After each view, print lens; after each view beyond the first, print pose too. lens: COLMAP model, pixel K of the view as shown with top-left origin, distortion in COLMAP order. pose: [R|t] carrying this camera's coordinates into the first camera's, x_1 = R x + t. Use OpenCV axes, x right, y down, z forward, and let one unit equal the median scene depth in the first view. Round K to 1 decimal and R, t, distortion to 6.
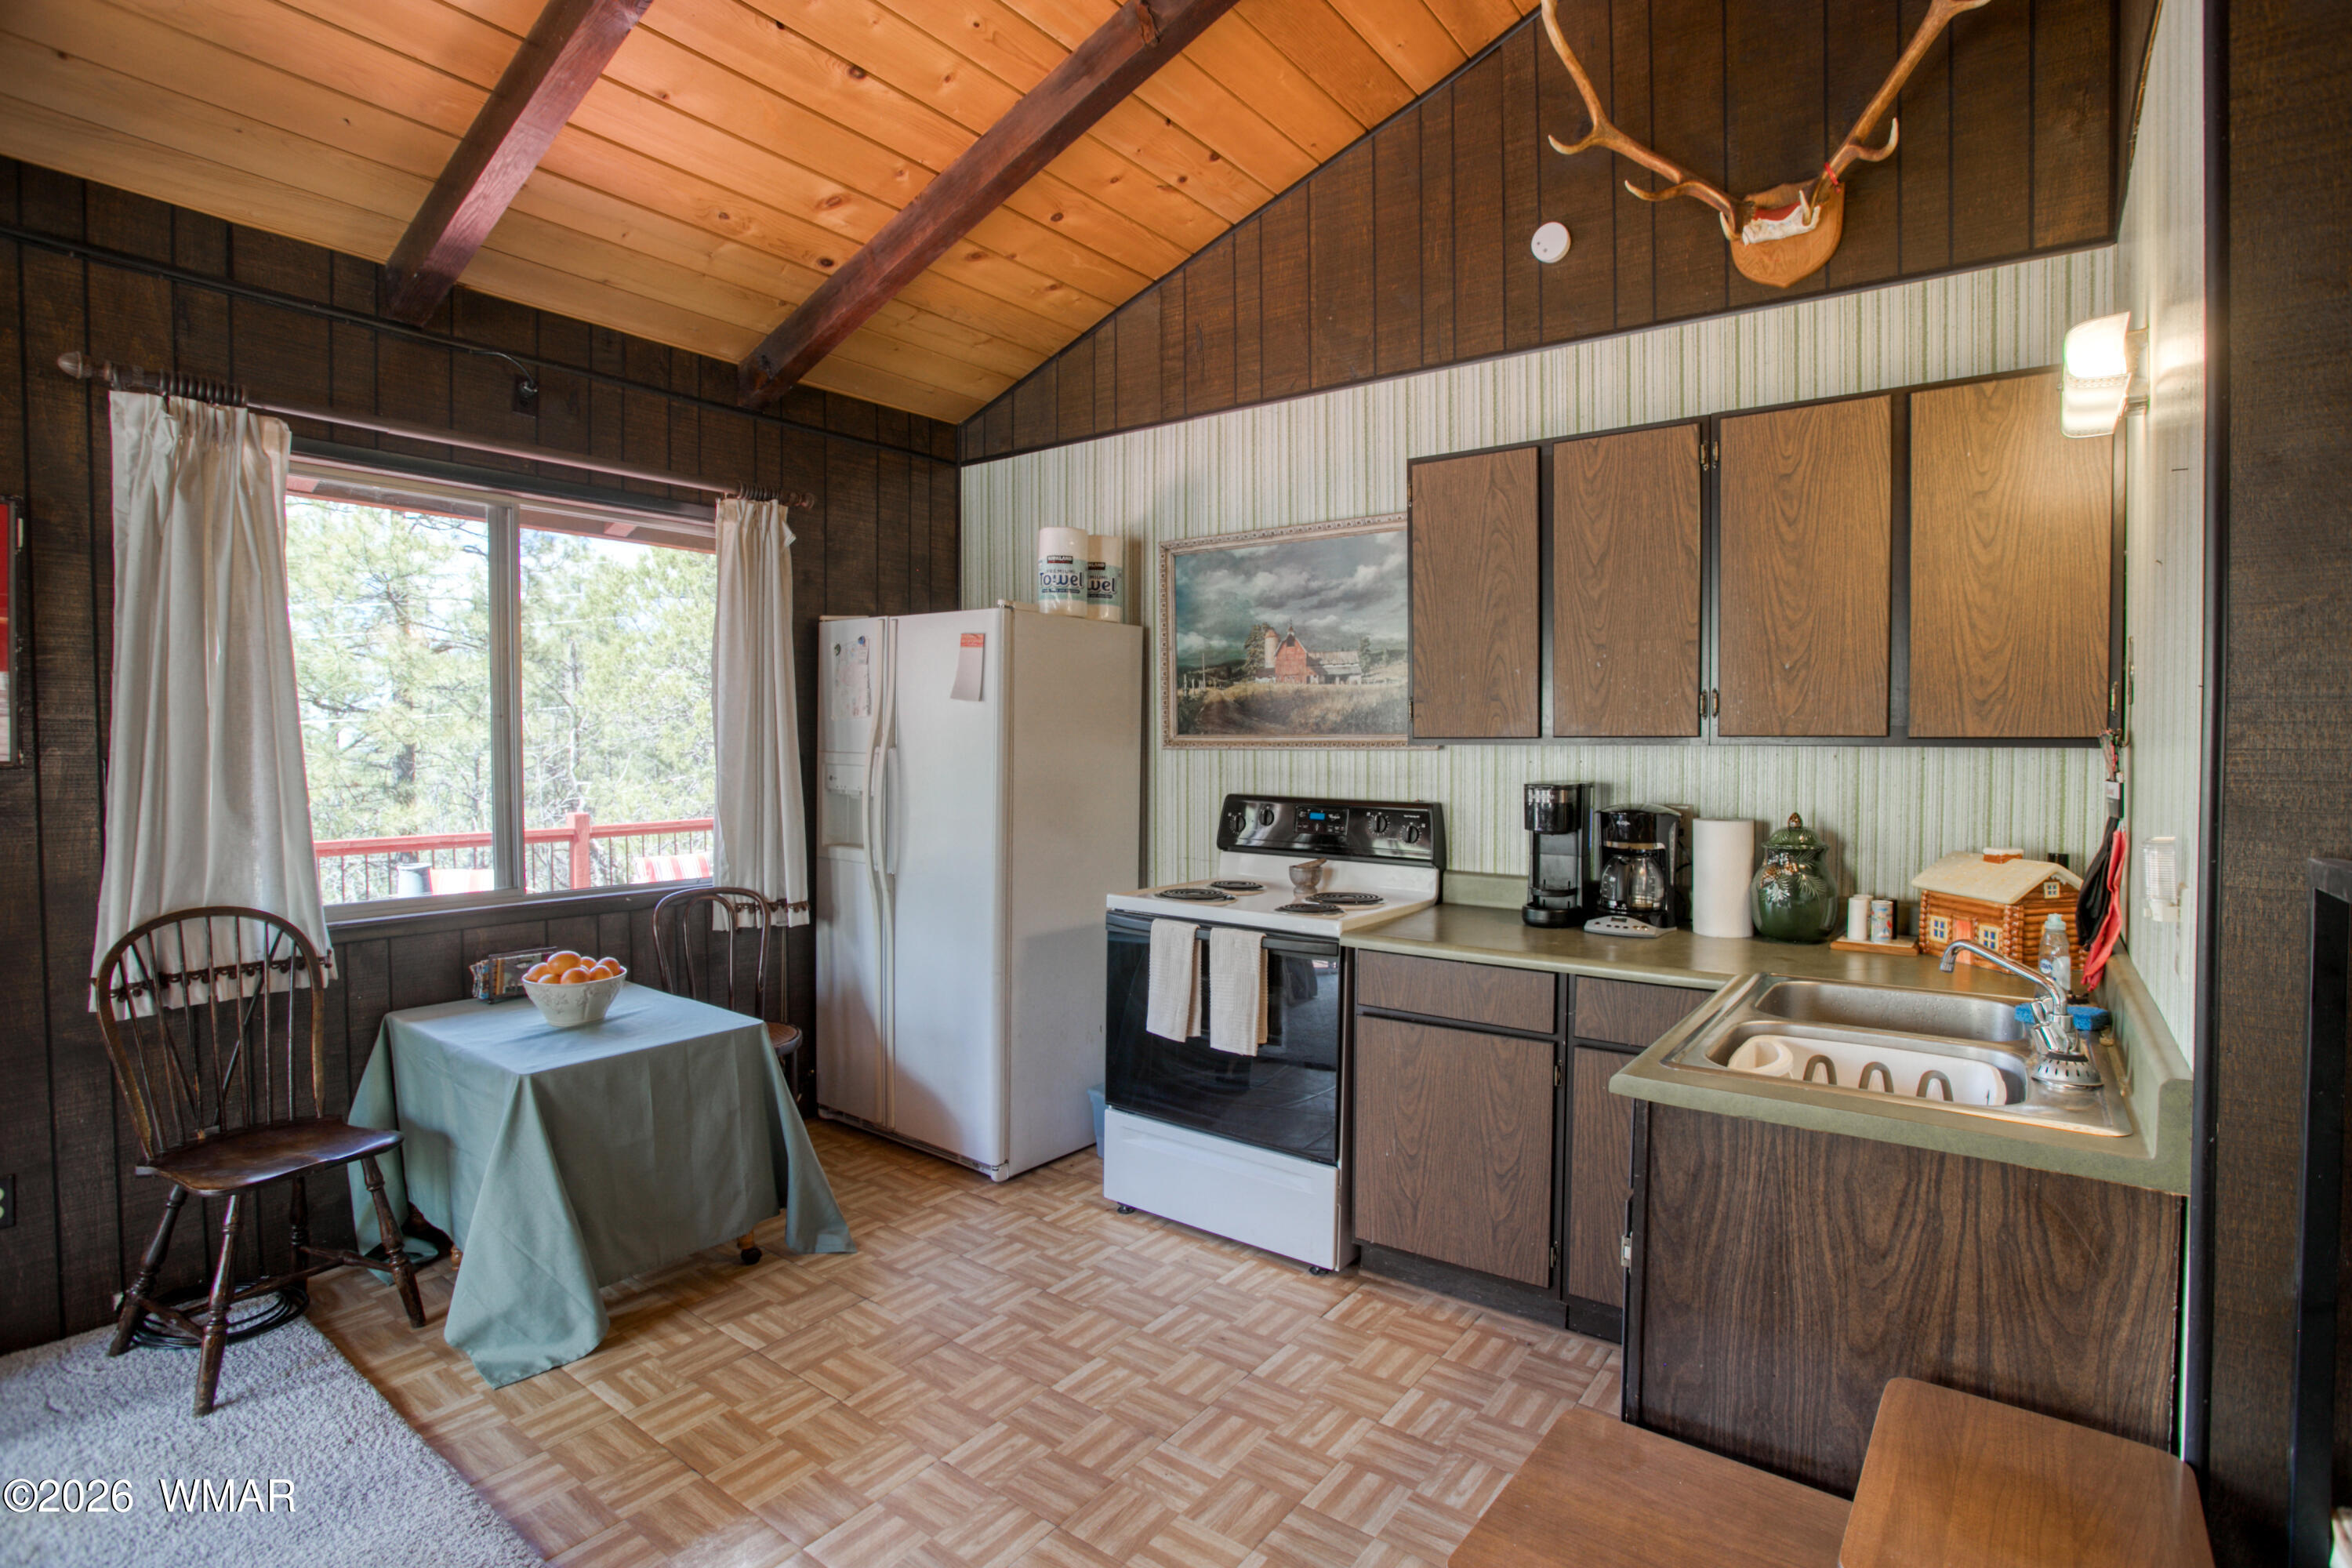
lens RADIAL K [[1174.4, 0, 1249.7], [0, 1174.4, 763.8], [0, 0, 1]] dist [-0.085379, 0.059979]
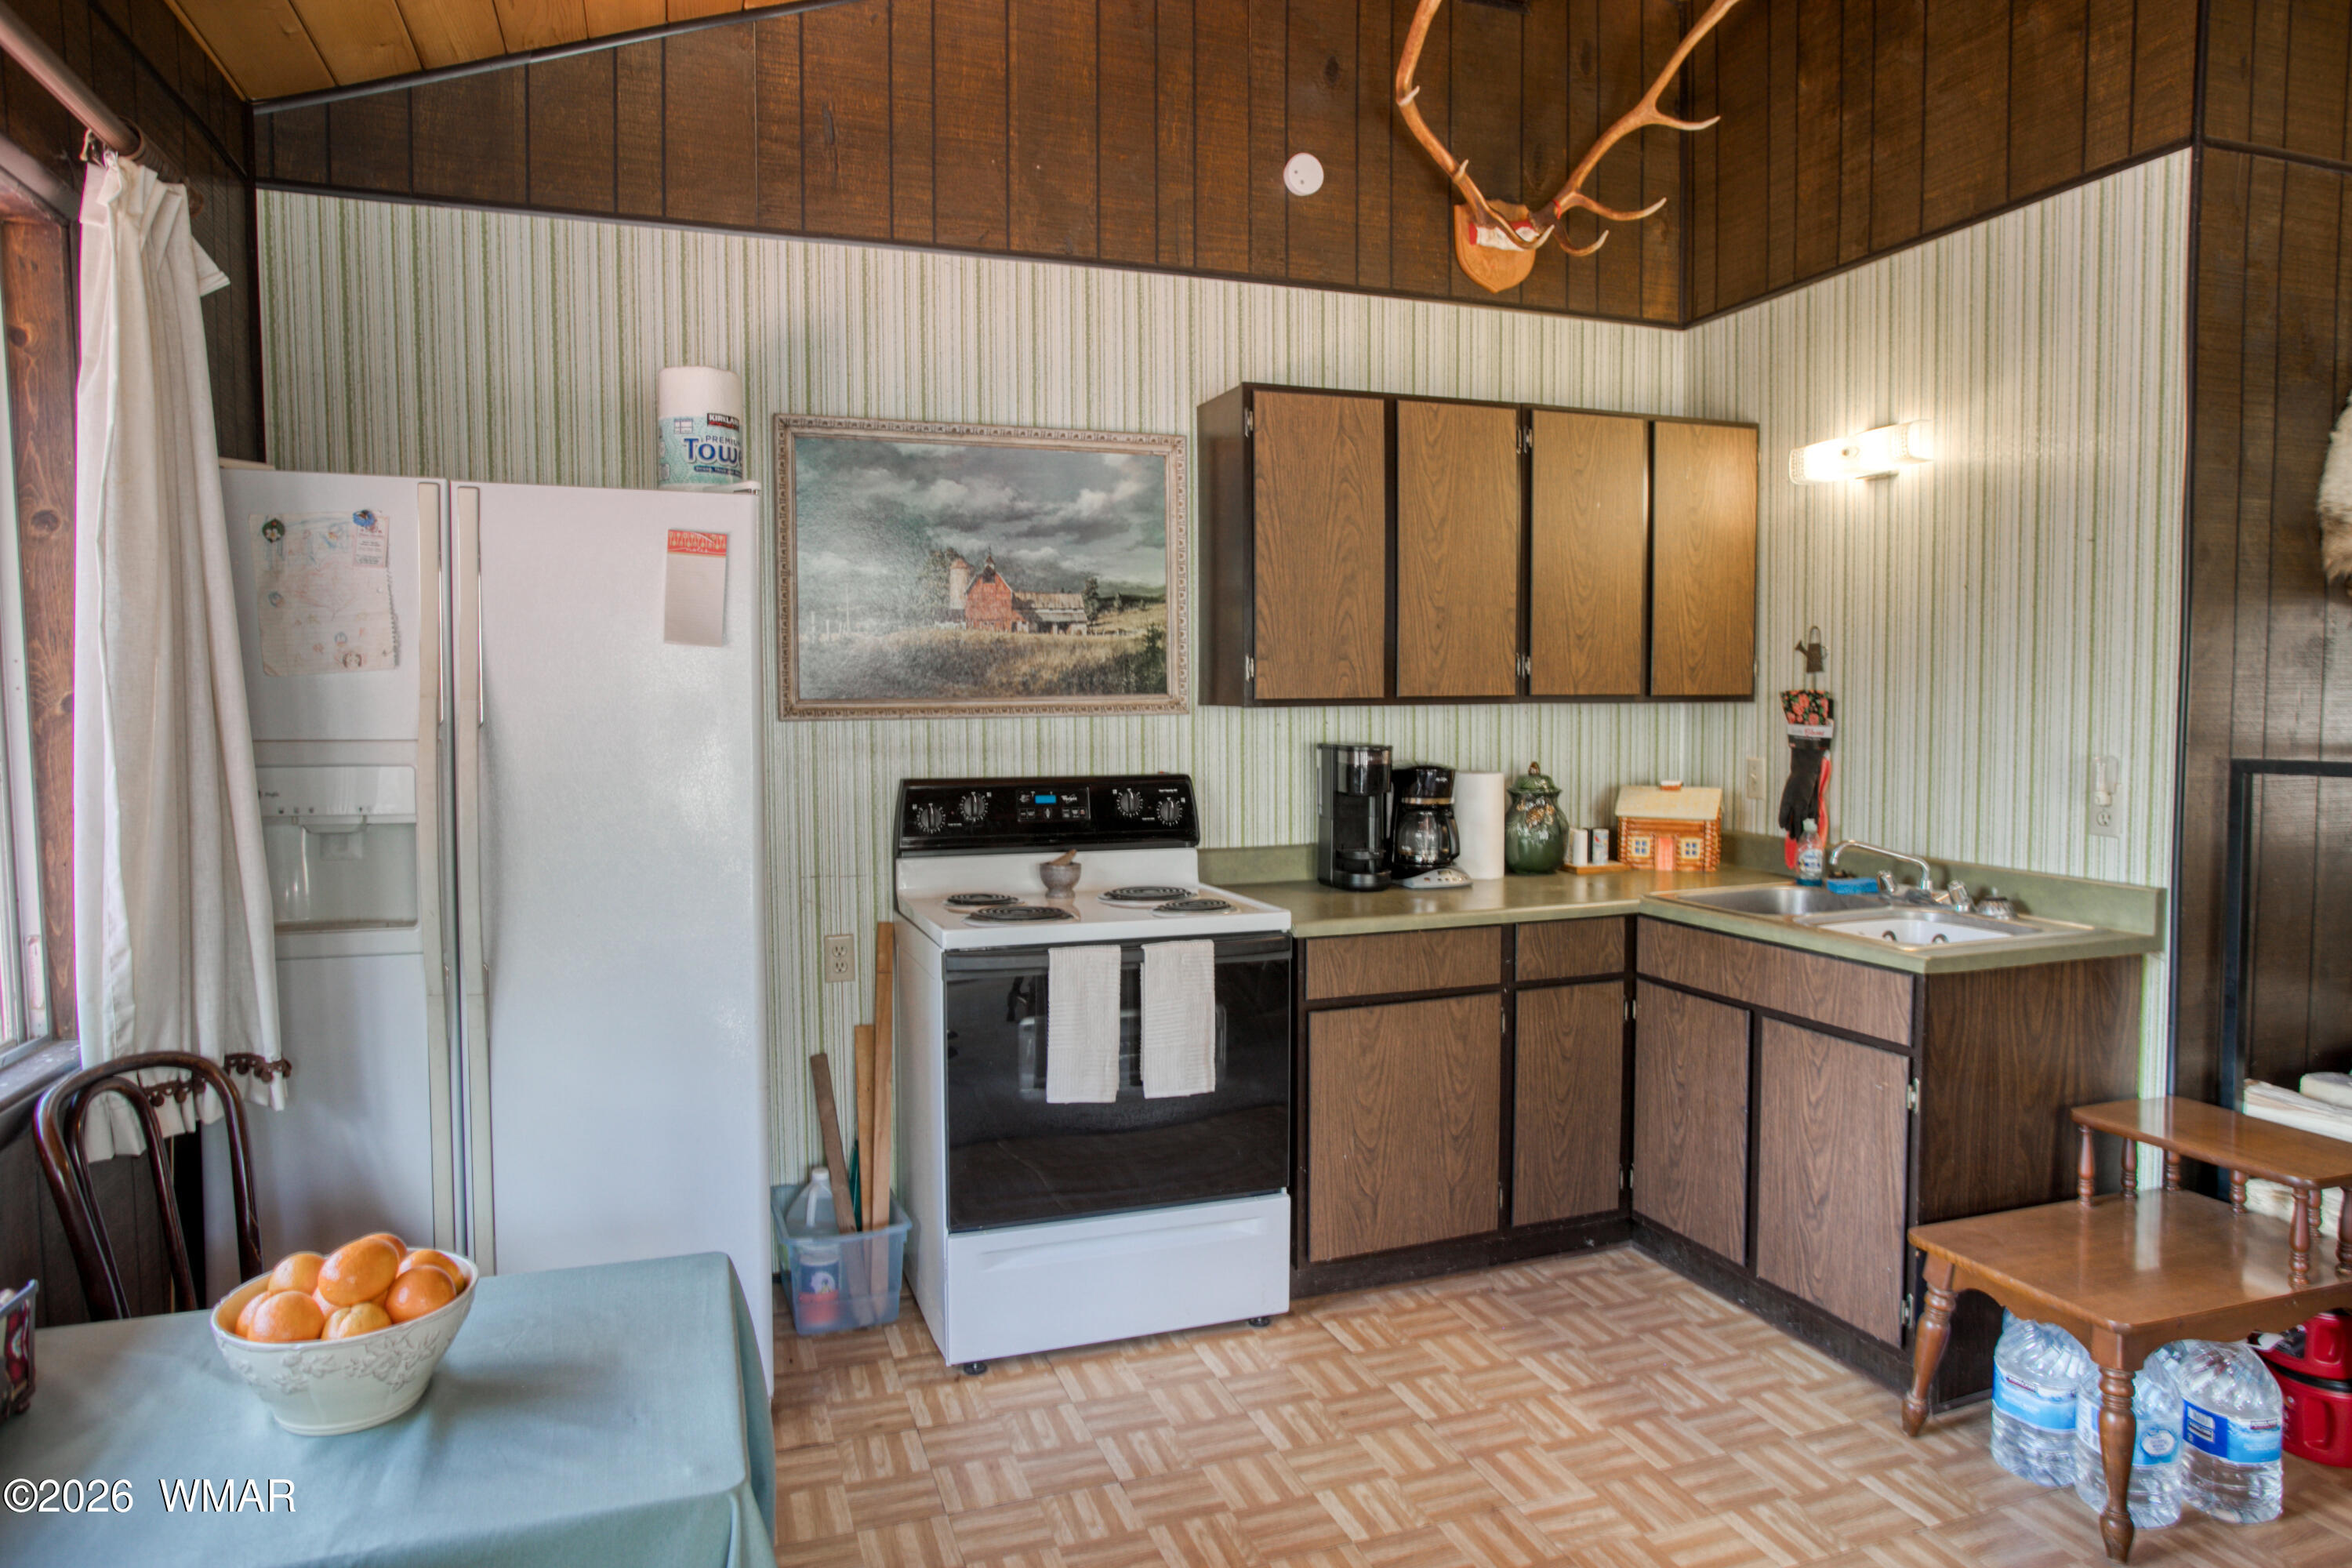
lens RADIAL K [[1417.2, 0, 1161.1], [0, 1417.2, 757.5], [0, 0, 1]] dist [-0.041404, 0.001602]
pose [[0.563186, -0.044070, 0.825154, -0.712545], [0.024235, 0.999028, 0.036815, -0.017901], [-0.825974, -0.000736, 0.563707, 0.407842]]
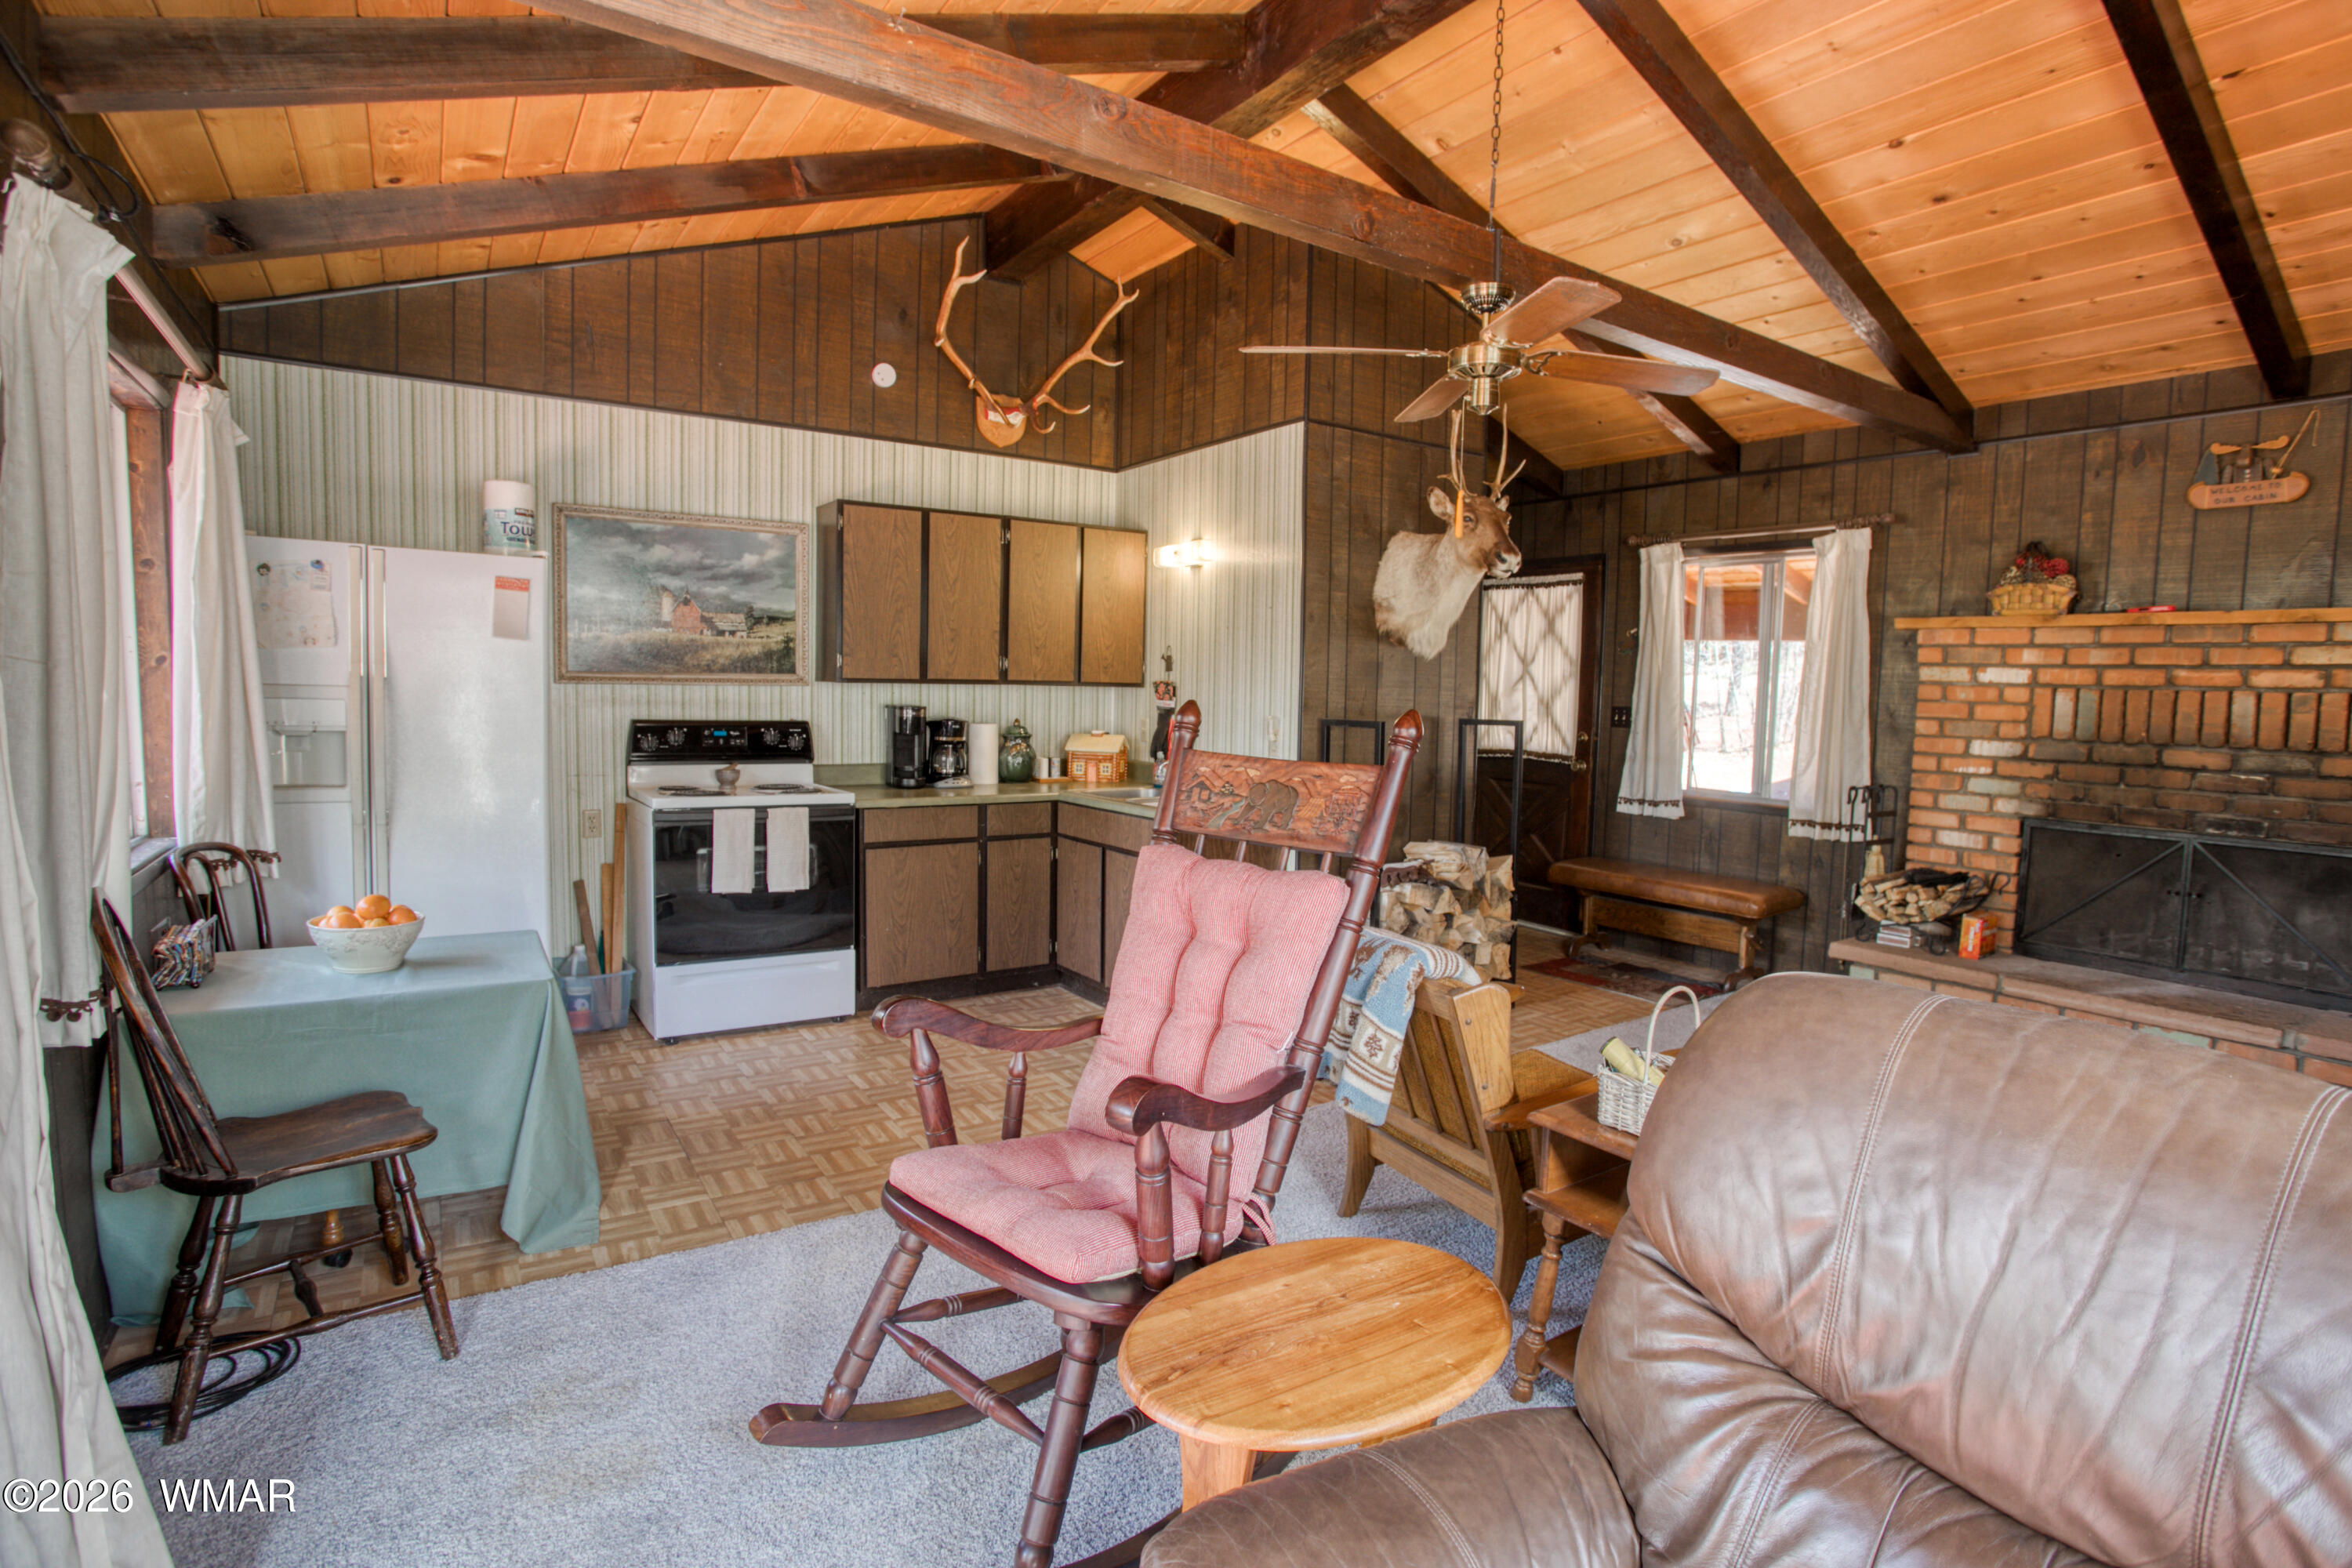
lens RADIAL K [[1143.7, 0, 1161.3], [0, 1143.7, 768.8], [0, 0, 1]] dist [-0.062506, 0.023115]
pose [[0.346182, -0.063745, 0.935999, -1.042294], [-0.002301, 0.997628, 0.068793, -0.006298], [-0.938165, -0.025969, 0.345214, 0.058153]]
